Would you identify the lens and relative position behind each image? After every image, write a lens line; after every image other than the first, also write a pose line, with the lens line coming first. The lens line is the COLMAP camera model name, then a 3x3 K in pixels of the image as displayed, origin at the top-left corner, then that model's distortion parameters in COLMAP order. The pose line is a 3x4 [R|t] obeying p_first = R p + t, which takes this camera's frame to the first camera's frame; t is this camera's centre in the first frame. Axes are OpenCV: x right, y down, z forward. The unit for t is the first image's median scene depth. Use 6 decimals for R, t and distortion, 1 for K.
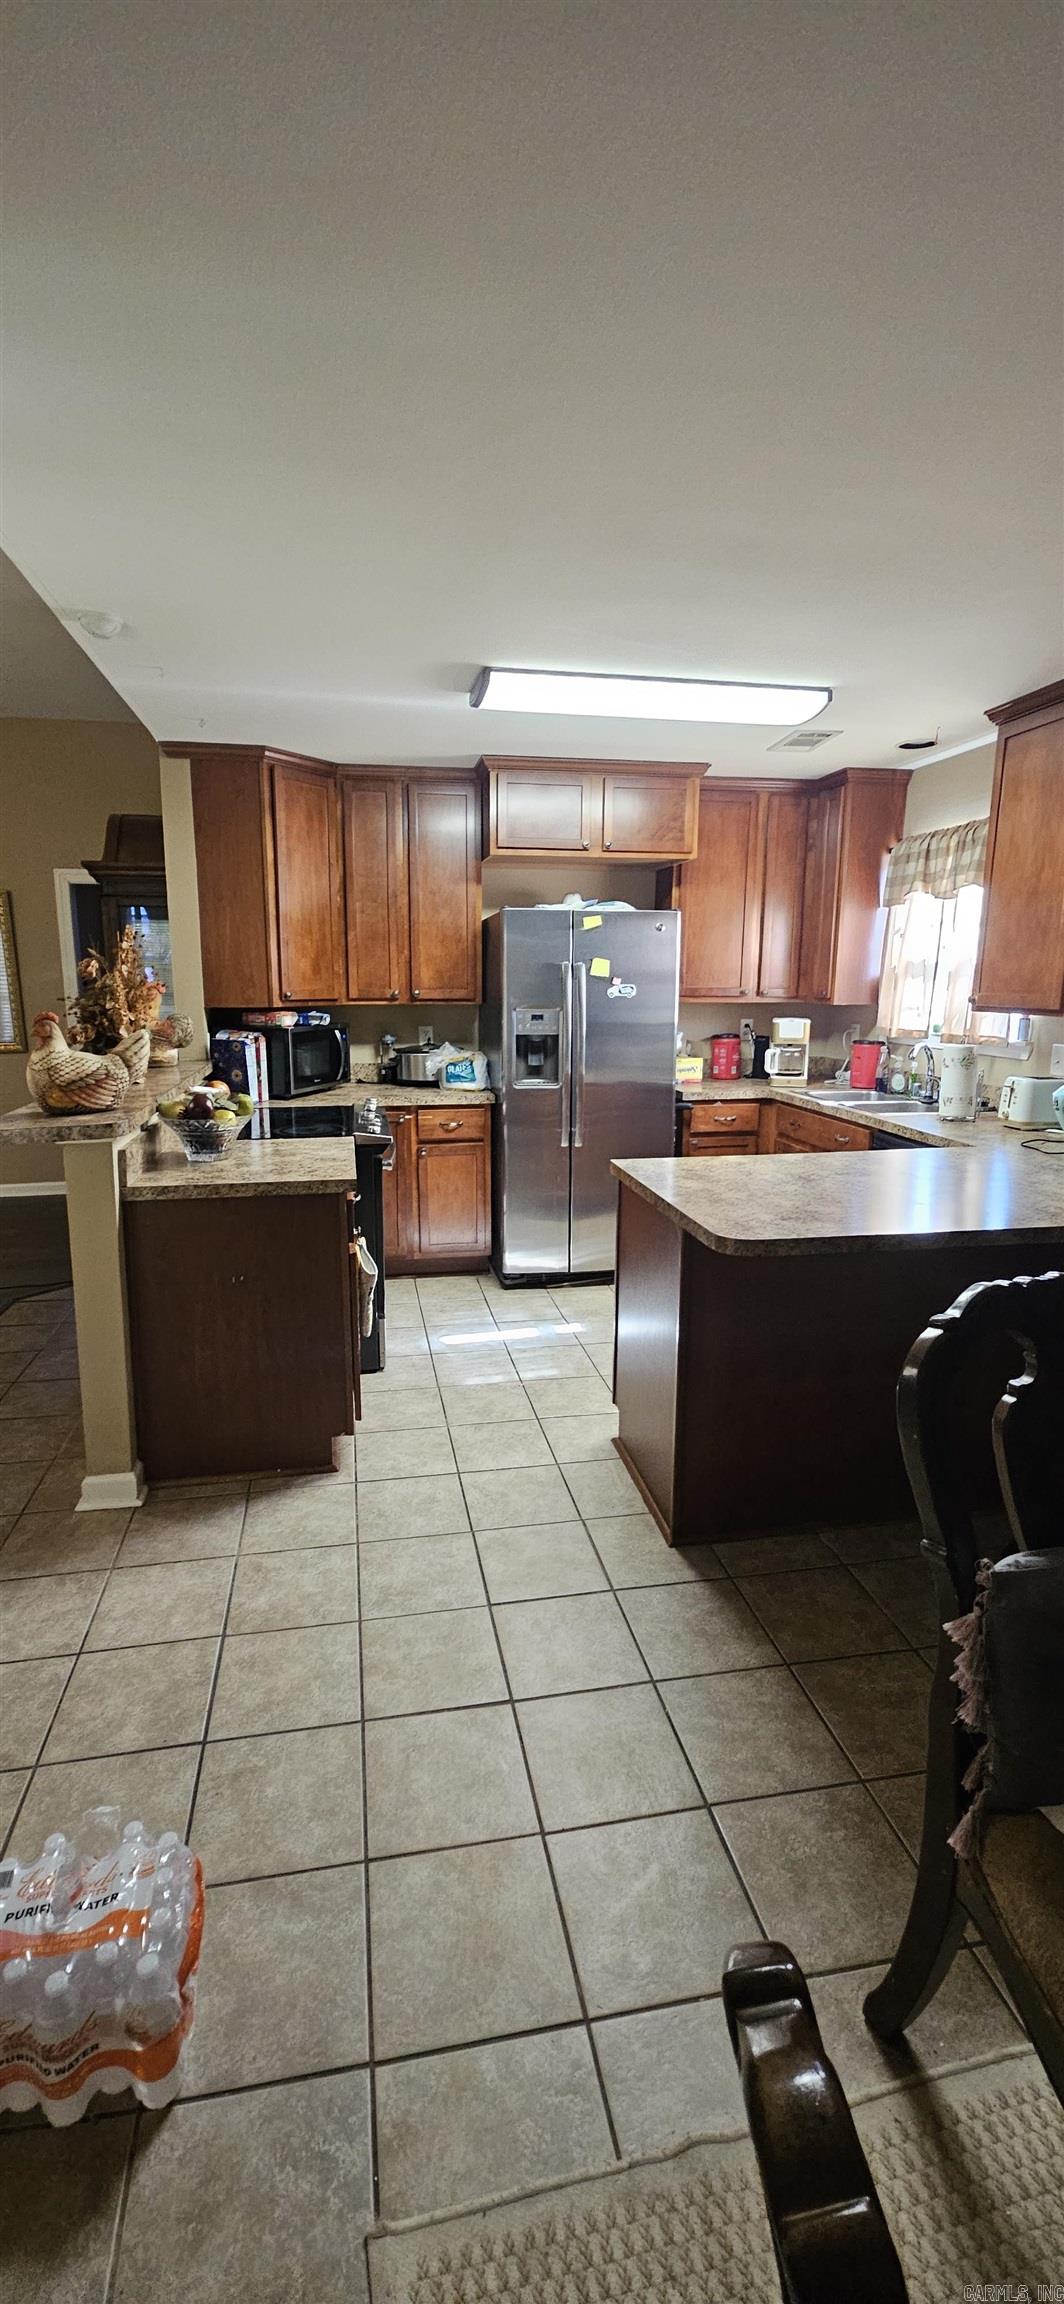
lens RADIAL K [[935.7, 0, 511.5], [0, 935.7, 1150.0], [0, 0, 1]] dist [0.004240, -0.005443]
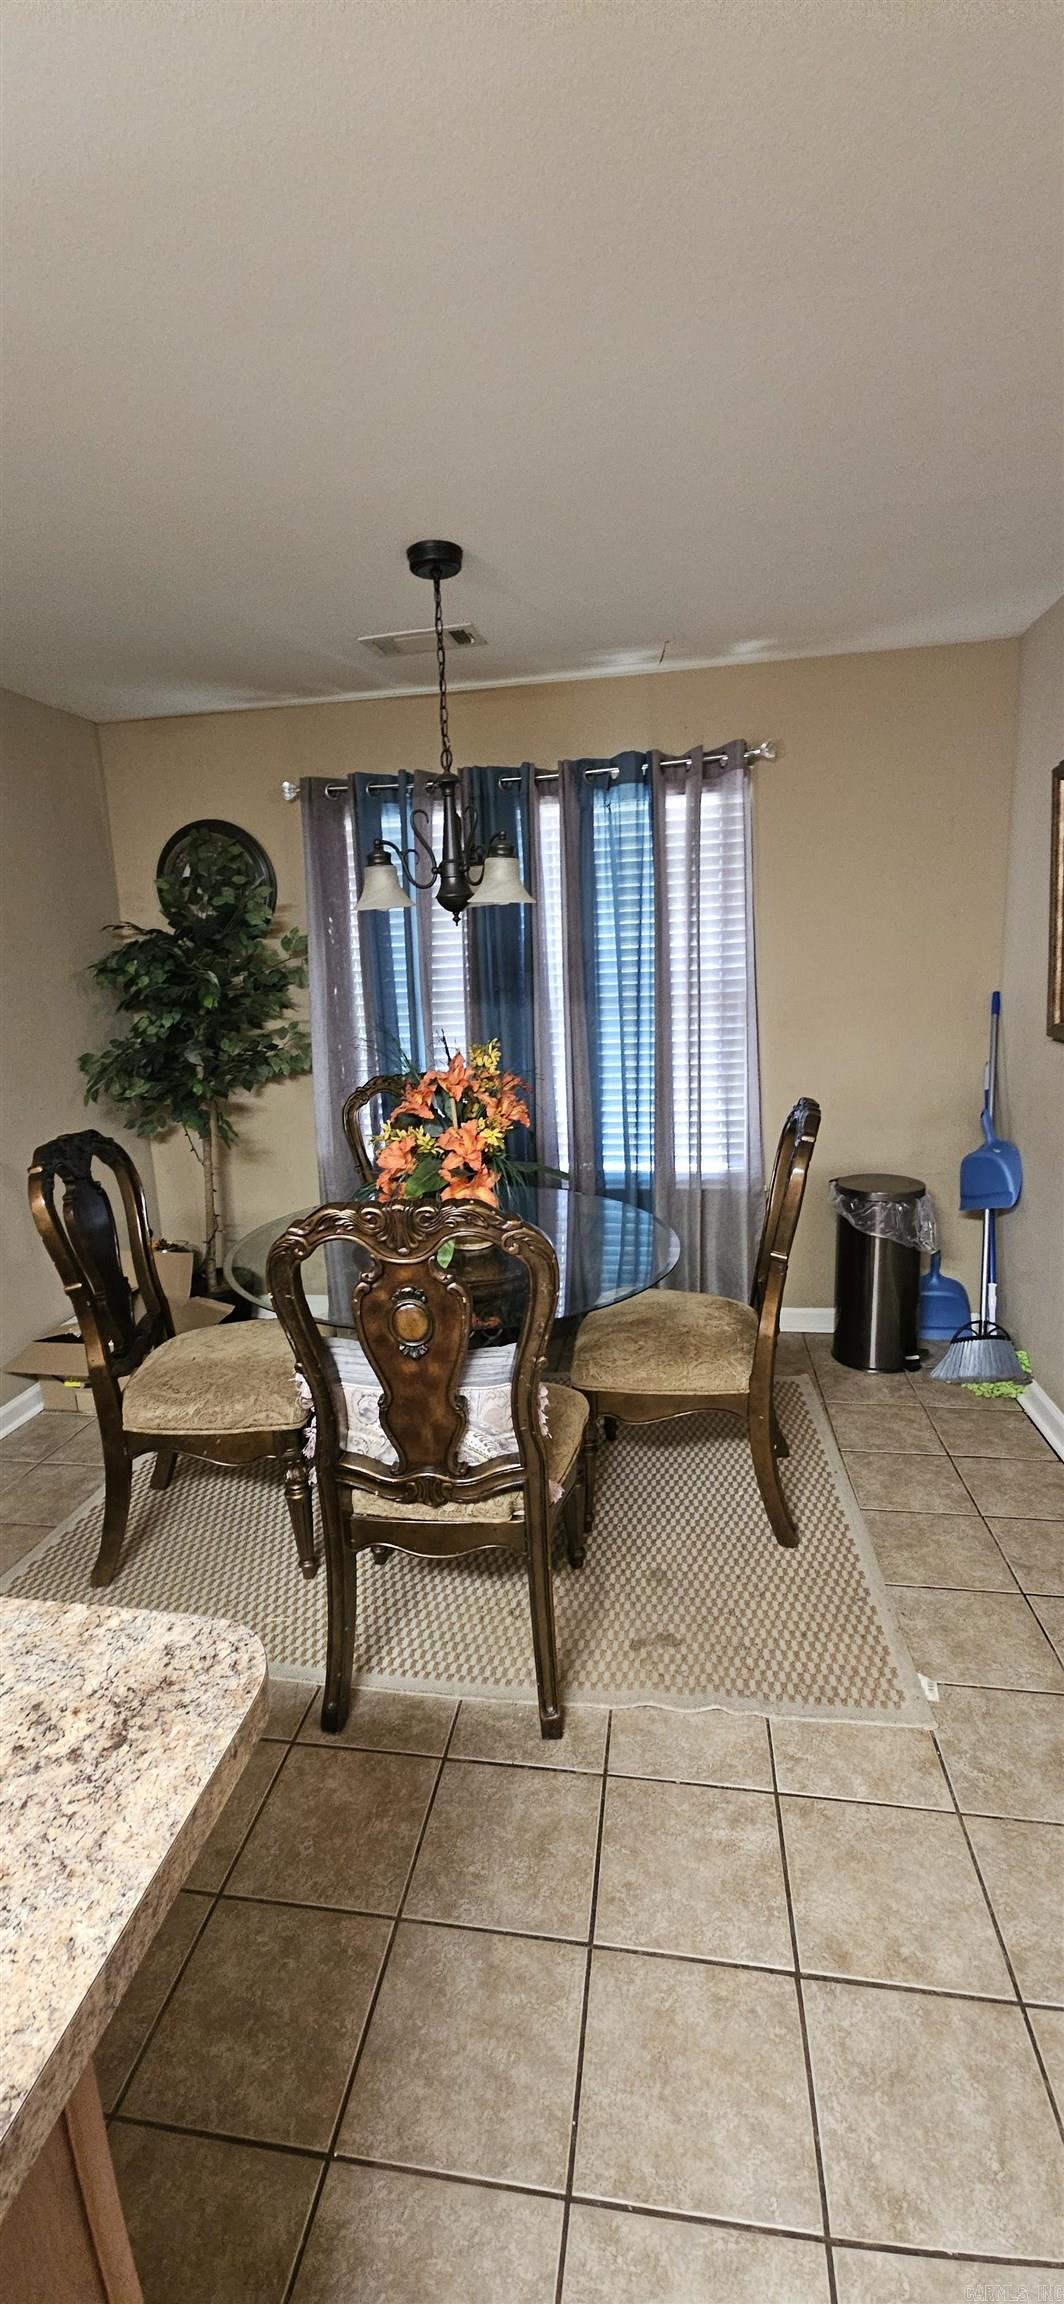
lens RADIAL K [[935.7, 0, 511.5], [0, 935.7, 1150.0], [0, 0, 1]] dist [0.004240, -0.005443]
pose [[-0.940194, -0.032584, 0.339078, 0.009411], [0.100295, 0.924811, 0.366967, -0.185719], [-0.325540, 0.379028, -0.866234, 0.993984]]
